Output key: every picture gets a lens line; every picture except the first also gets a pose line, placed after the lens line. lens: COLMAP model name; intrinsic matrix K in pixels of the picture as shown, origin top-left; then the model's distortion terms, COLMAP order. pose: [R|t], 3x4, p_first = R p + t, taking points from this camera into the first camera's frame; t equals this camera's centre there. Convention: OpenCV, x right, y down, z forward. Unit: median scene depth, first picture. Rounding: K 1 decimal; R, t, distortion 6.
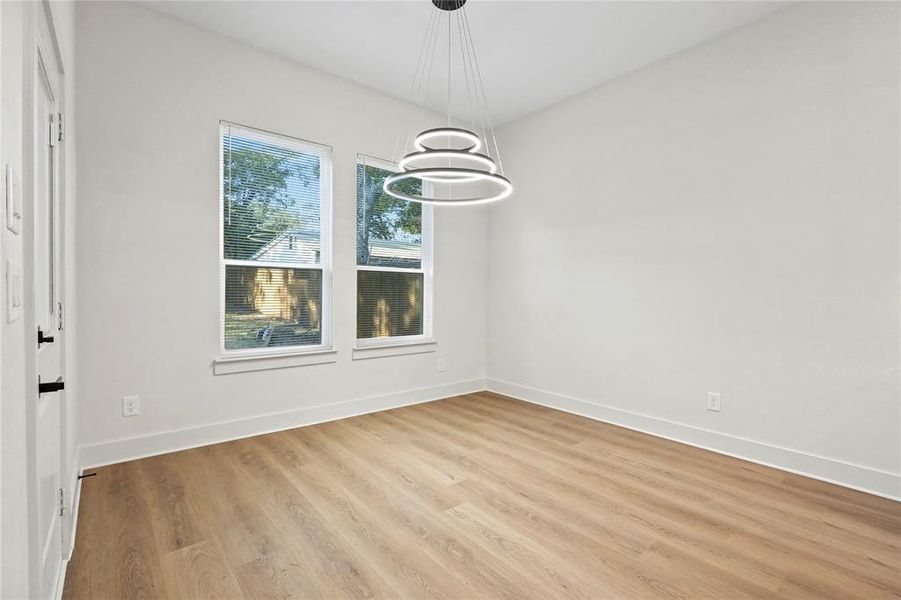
lens RADIAL K [[415.1, 0, 447.7], [0, 415.1, 297.4], [0, 0, 1]] dist [-0.004036, 0.002106]
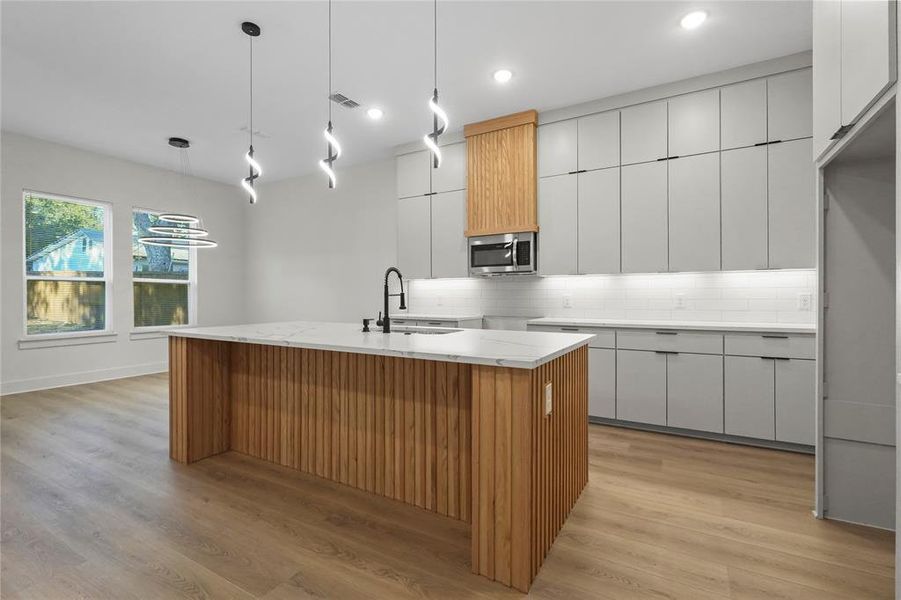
lens RADIAL K [[415.1, 0, 448.7], [0, 415.1, 297.0], [0, 0, 1]] dist [-0.004036, 0.002106]
pose [[0.936554, -0.010688, 0.350360, 0.468678], [0.012390, 0.999920, -0.002615, 0.013445], [-0.350304, 0.006790, 0.936612, -1.178029]]
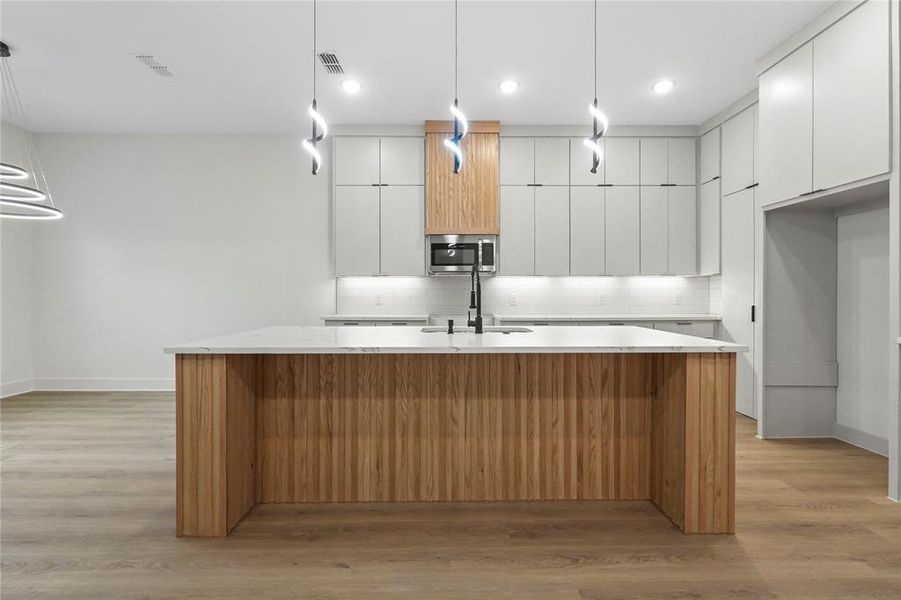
lens RADIAL K [[415.1, 0, 453.0], [0, 415.1, 295.8], [0, 0, 1]] dist [-0.004036, 0.002106]
pose [[0.620055, -0.010740, 0.784485, -0.103351], [0.012785, 0.999912, 0.003584, 0.005530], [-0.784454, 0.007807, 0.620138, -0.729806]]
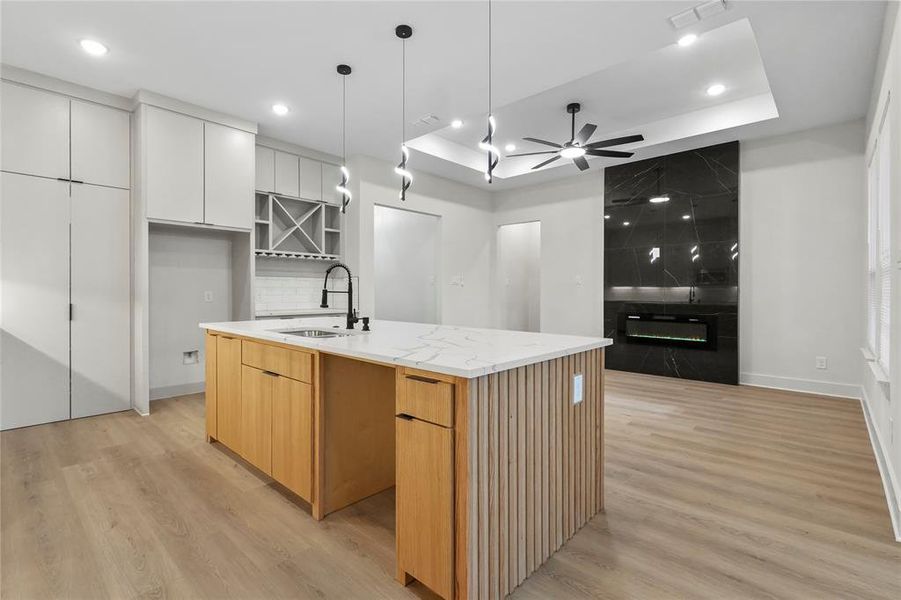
lens RADIAL K [[415.1, 0, 446.8], [0, 415.1, 295.3], [0, 0, 1]] dist [-0.004036, 0.002106]
pose [[-0.992209, -0.009117, -0.124254, 0.567401], [-0.011574, 0.999751, 0.019065, -0.010692], [0.124050, 0.020354, -0.992067, 0.860738]]
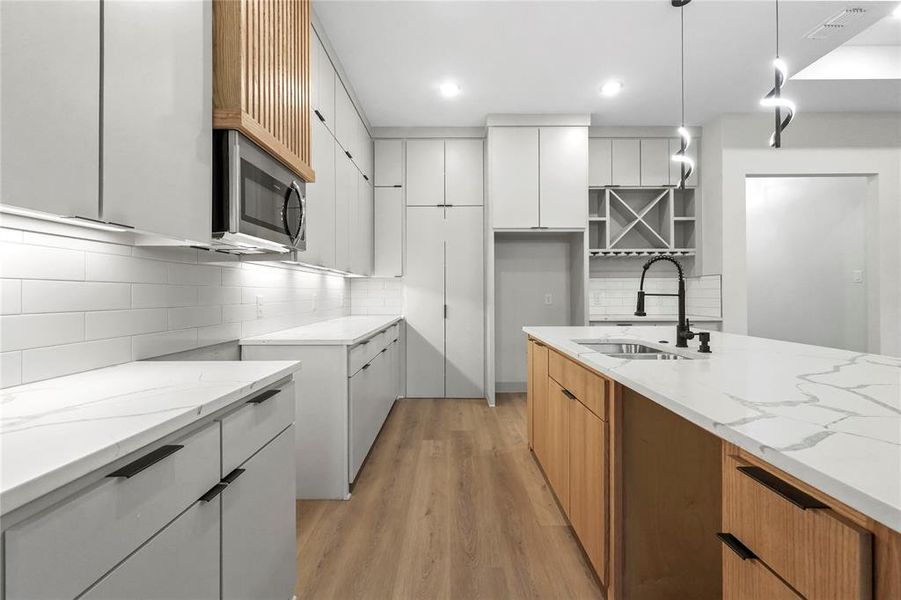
lens RADIAL K [[415.1, 0, 448.5], [0, 415.1, 293.6], [0, 0, 1]] dist [-0.004036, 0.002106]
pose [[-0.763995, -0.005928, 0.645195, 0.521858], [0.003157, 0.999911, 0.012925, -0.009420], [-0.645215, 0.011912, -0.763908, 0.636358]]
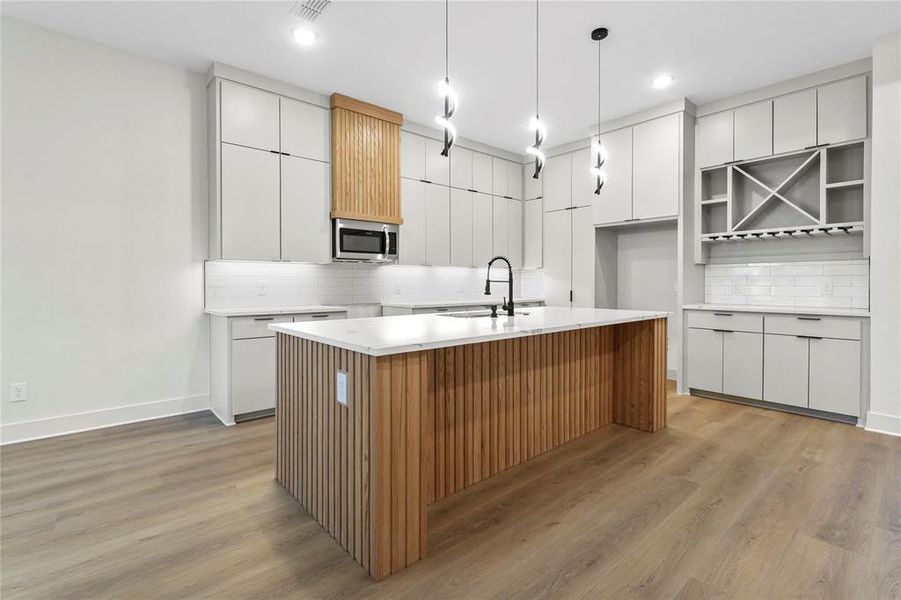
lens RADIAL K [[415.1, 0, 450.1], [0, 415.1, 293.8], [0, 0, 1]] dist [-0.004036, 0.002106]
pose [[-0.032205, -0.032758, 0.998944, -0.411039], [0.012298, 0.999374, 0.033169, -0.001201], [-0.999406, 0.013353, -0.031782, 0.008616]]
